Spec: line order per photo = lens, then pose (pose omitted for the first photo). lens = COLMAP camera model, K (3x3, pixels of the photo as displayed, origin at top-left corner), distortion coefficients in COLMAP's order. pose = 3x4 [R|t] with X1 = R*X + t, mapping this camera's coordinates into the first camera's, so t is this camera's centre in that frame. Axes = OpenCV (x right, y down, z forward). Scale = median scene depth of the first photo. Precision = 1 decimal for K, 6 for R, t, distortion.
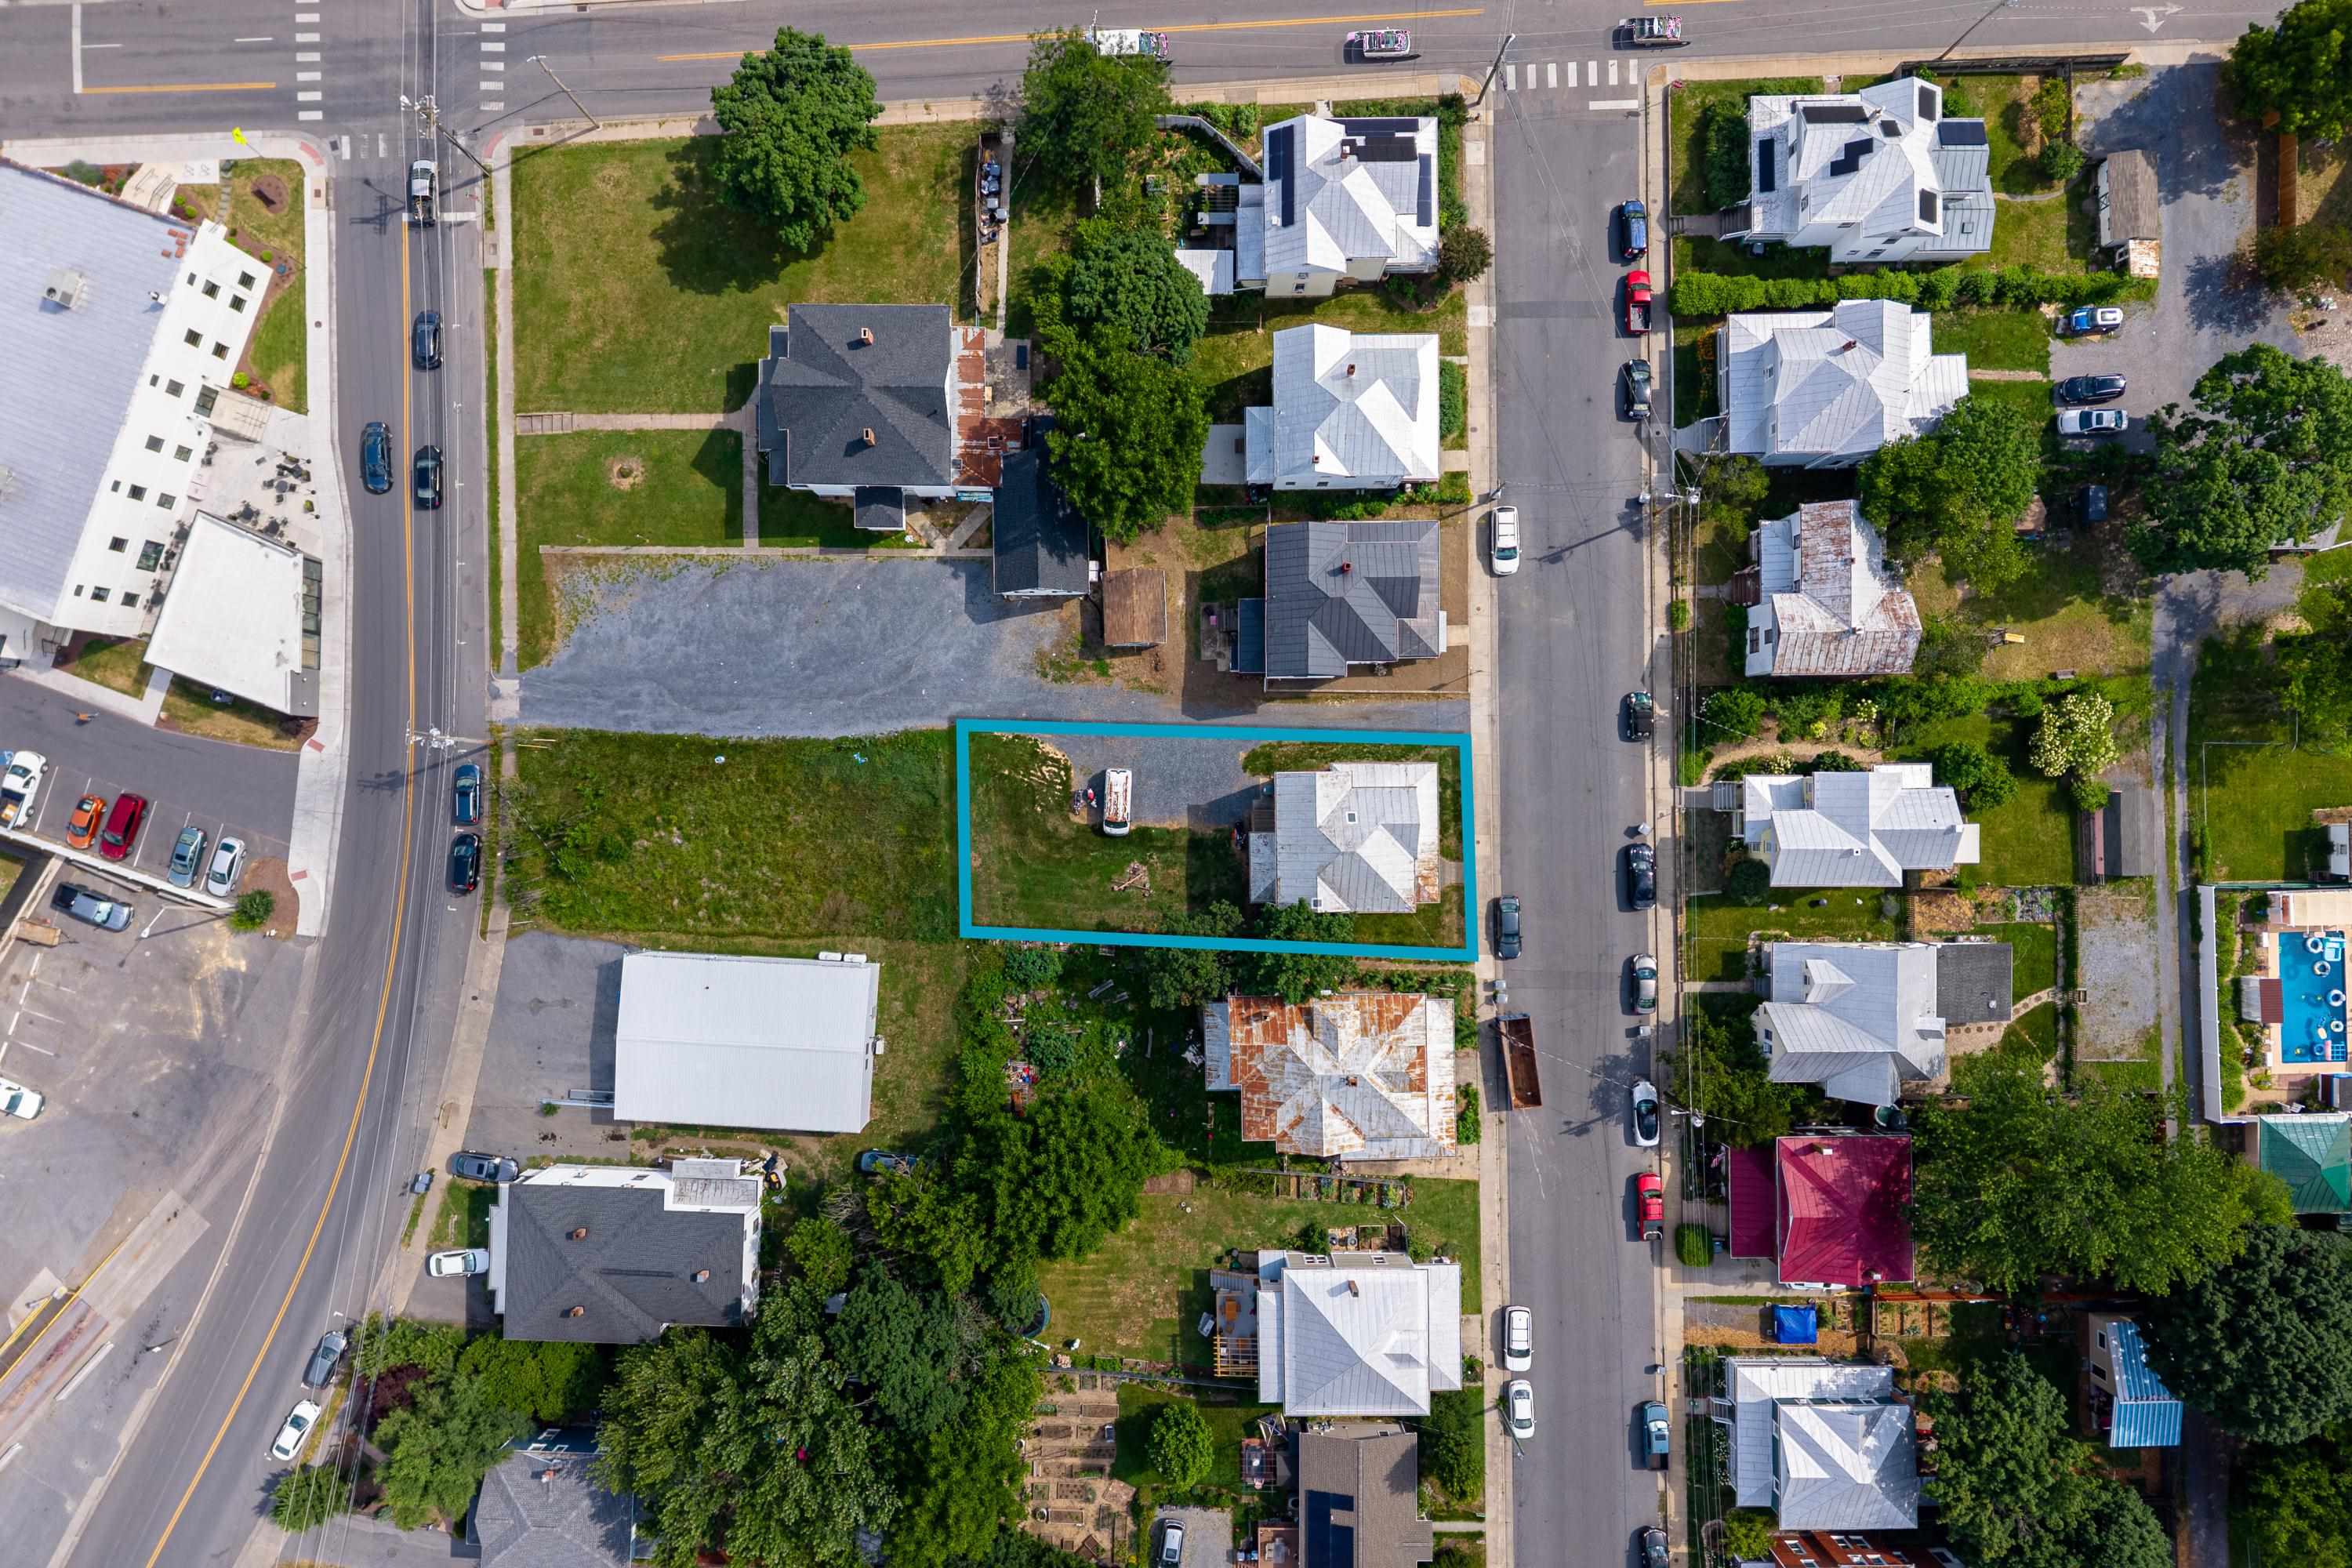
lens RADIAL K [[1565.6, 0, 1171.8], [0, 1565.6, 791.9], [0, 0, 1]] dist [0.055076, -0.065255]
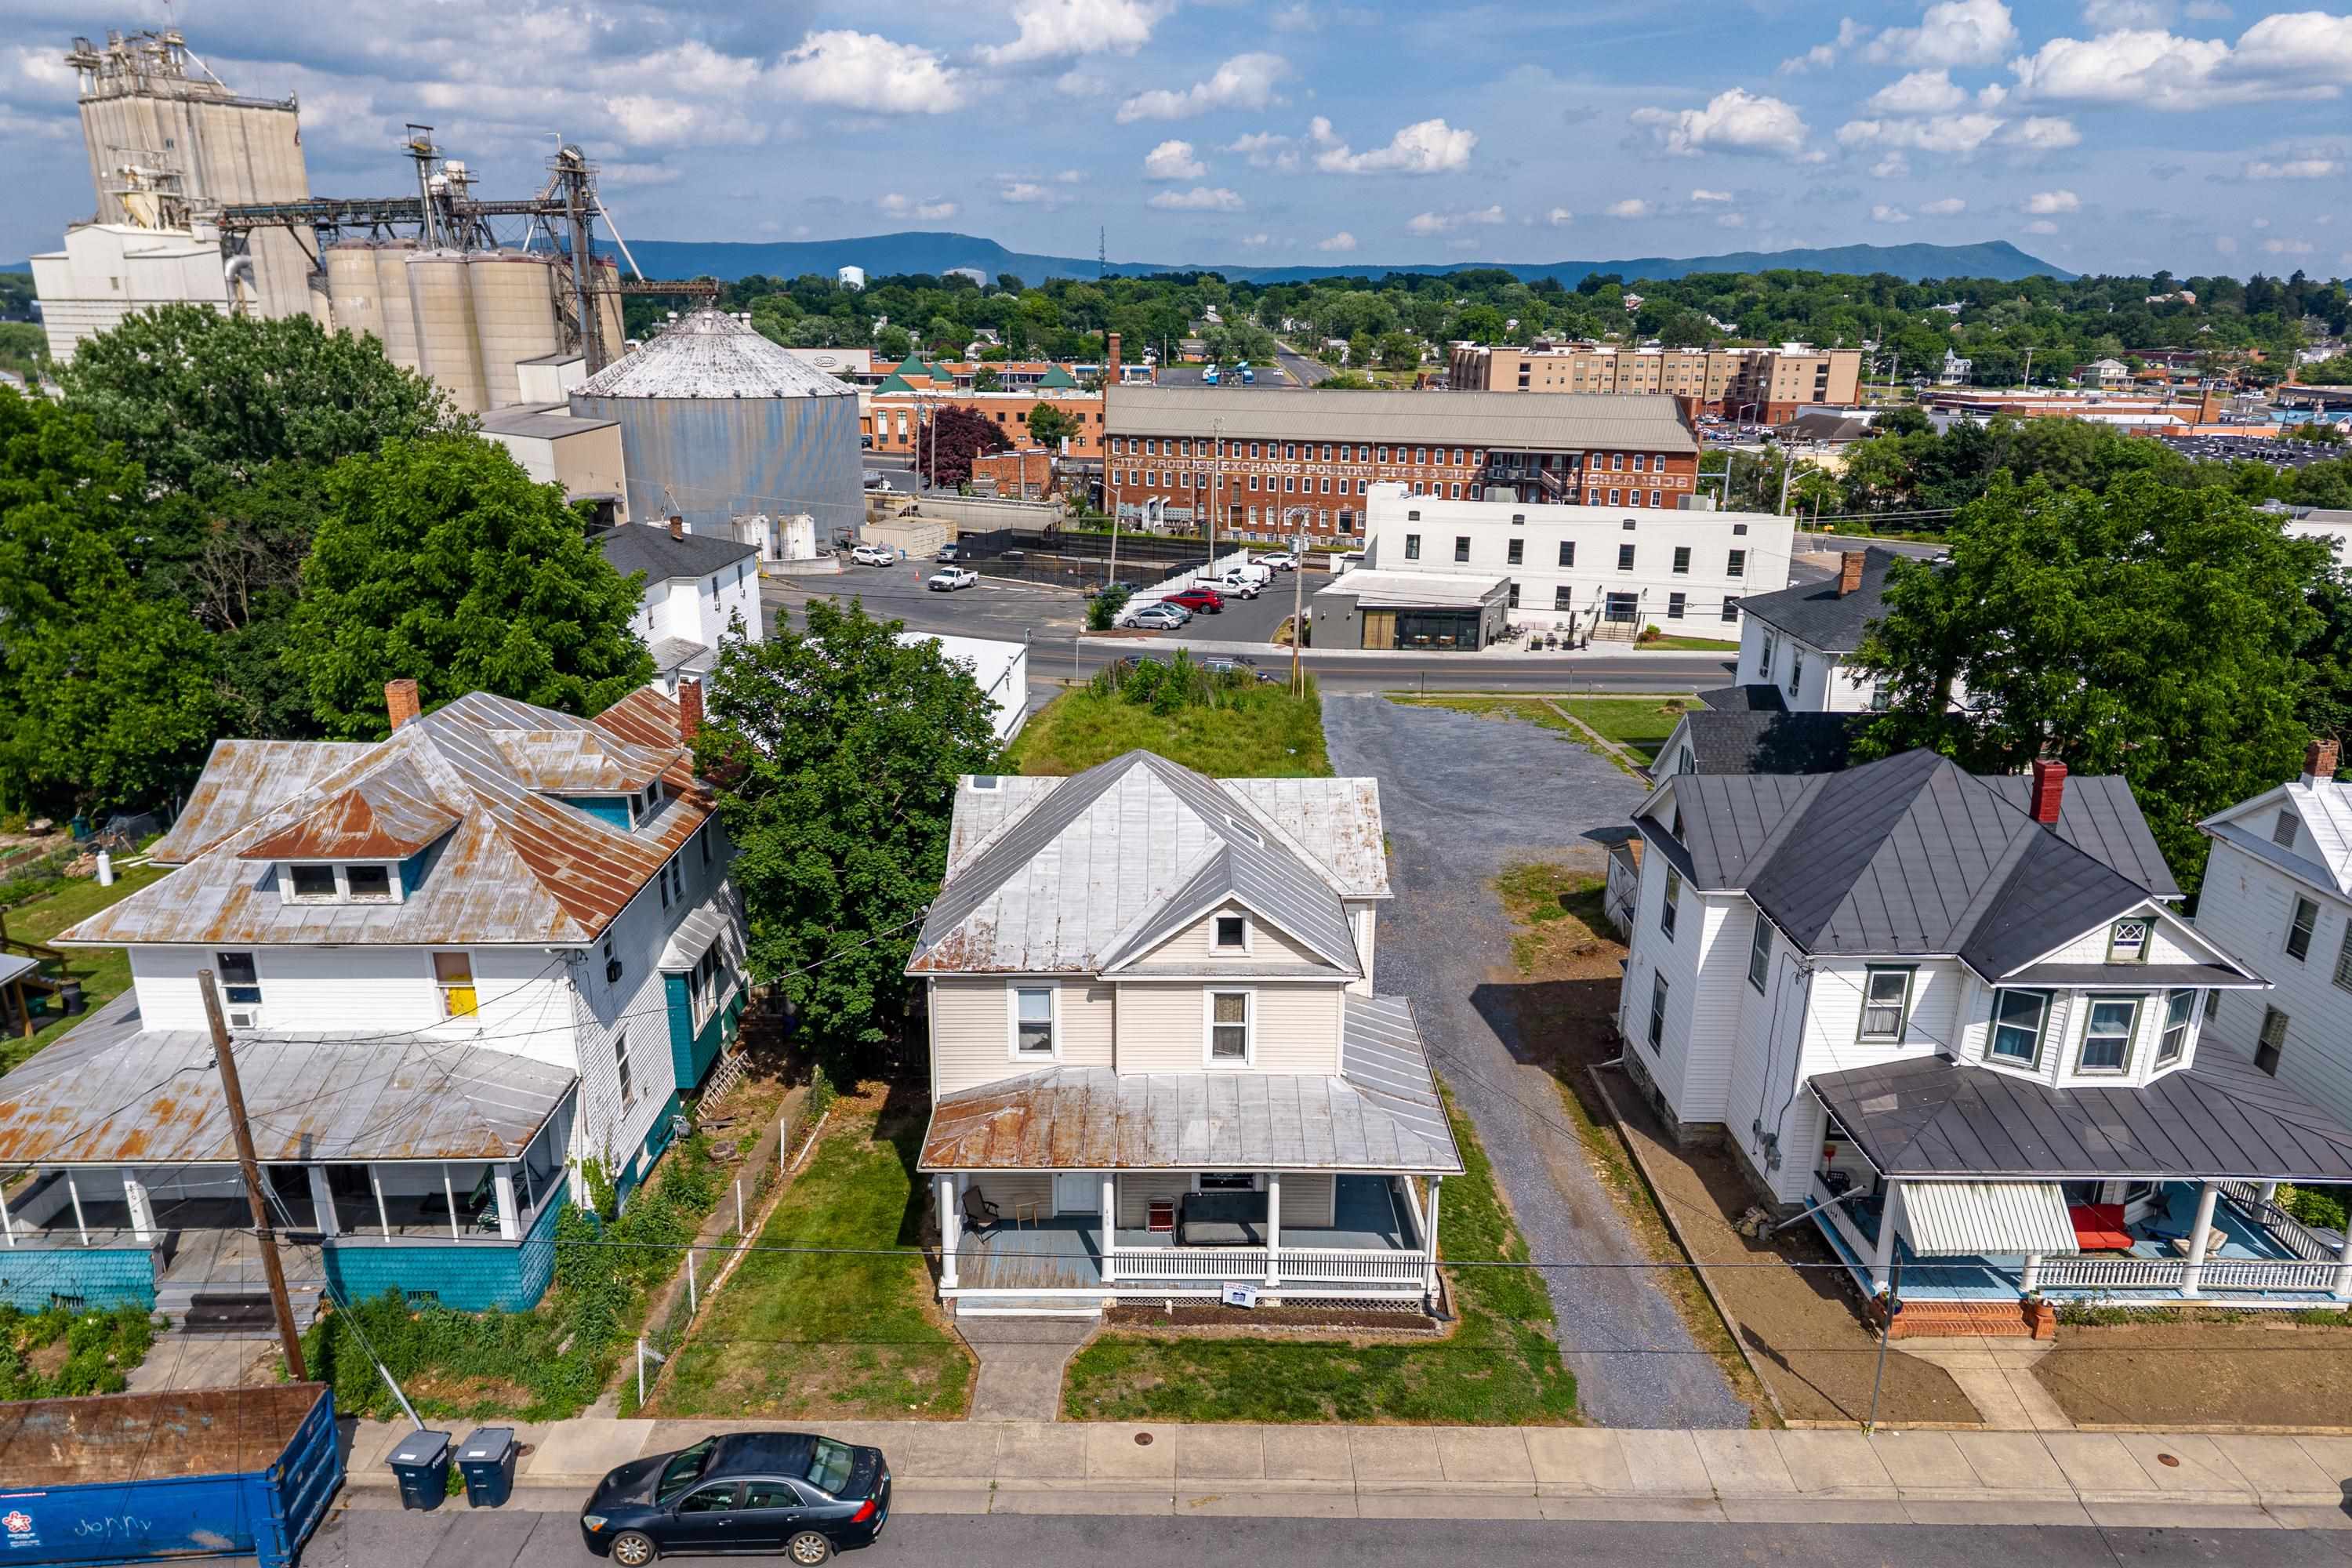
lens RADIAL K [[1576.1, 0, 1172.8], [0, 1576.1, 844.5], [0, 0, 1]] dist [0.040768, -0.045344]
pose [[-0.009545, 0.313759, -0.949455, 0.388011], [-0.999856, -0.016285, 0.004670, 0.027992], [-0.013997, 0.949363, 0.313869, 0.844542]]
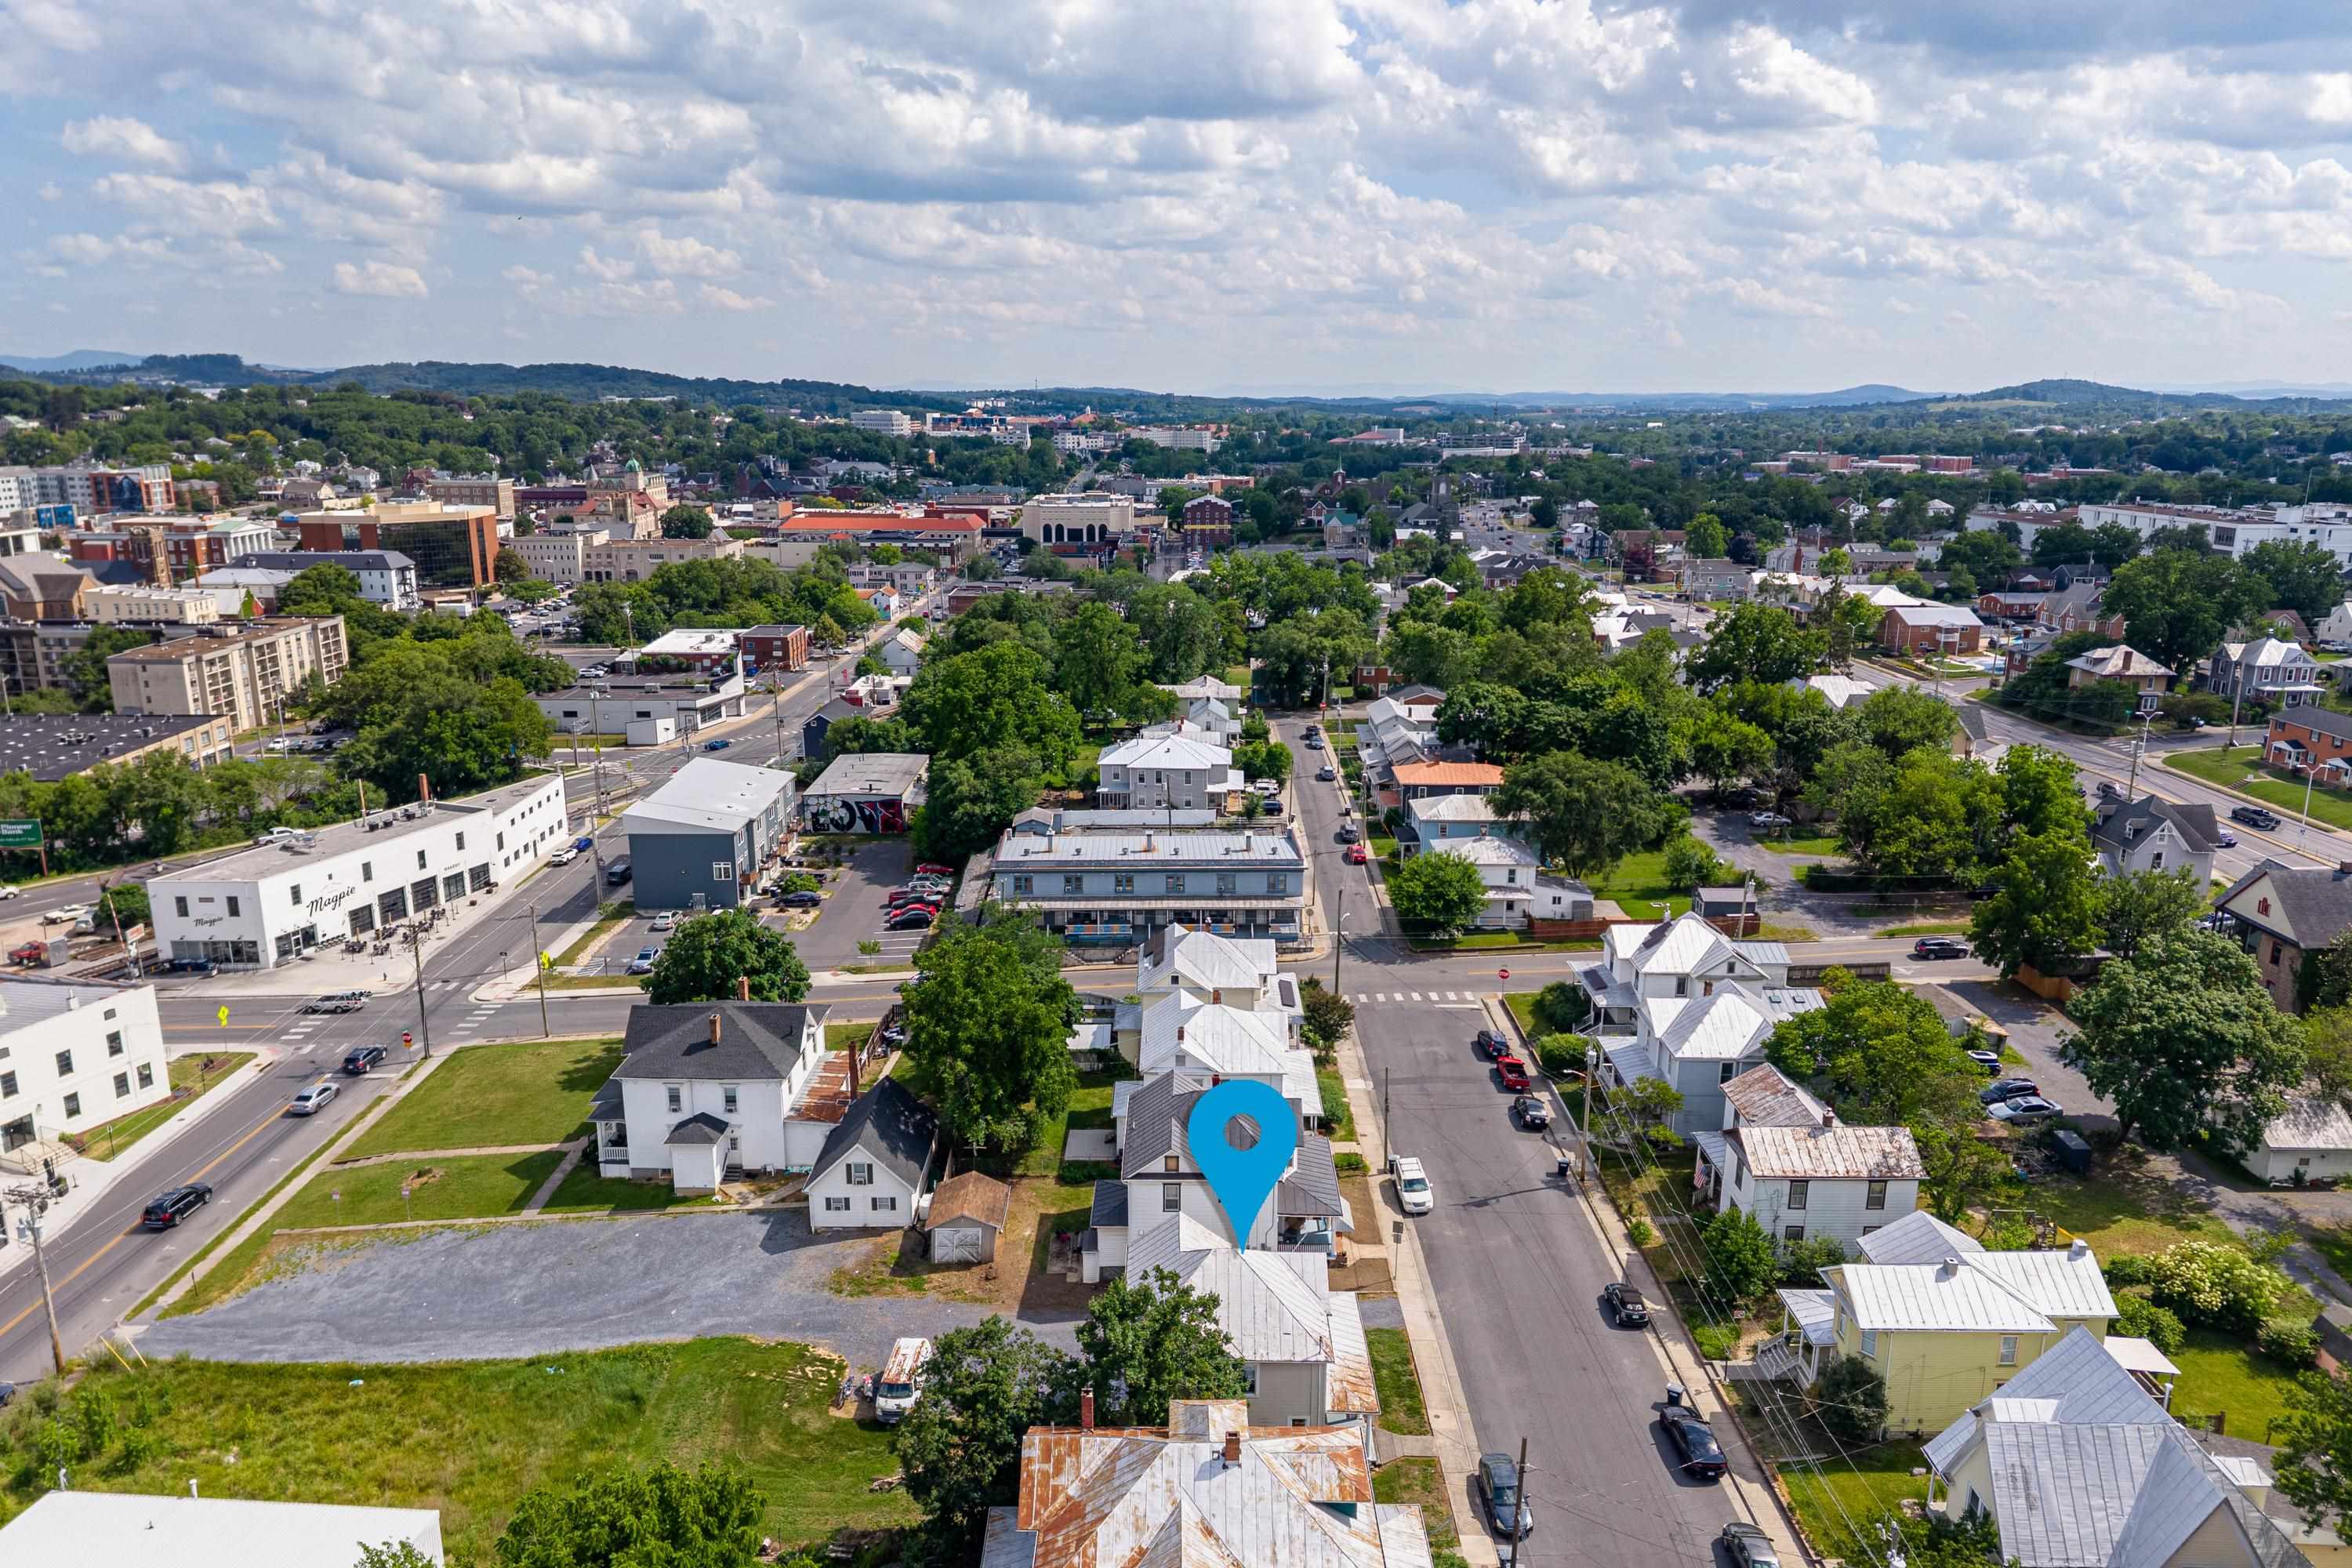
lens RADIAL K [[1565.6, 0, 1171.8], [0, 1565.6, 791.9], [0, 0, 1]] dist [0.055076, -0.065255]
pose [[0.999880, 0.004422, -0.014814, 0.092184], [-0.015442, 0.239177, -0.970853, 0.618923], [-0.000750, 0.970966, 0.239216, 0.583633]]
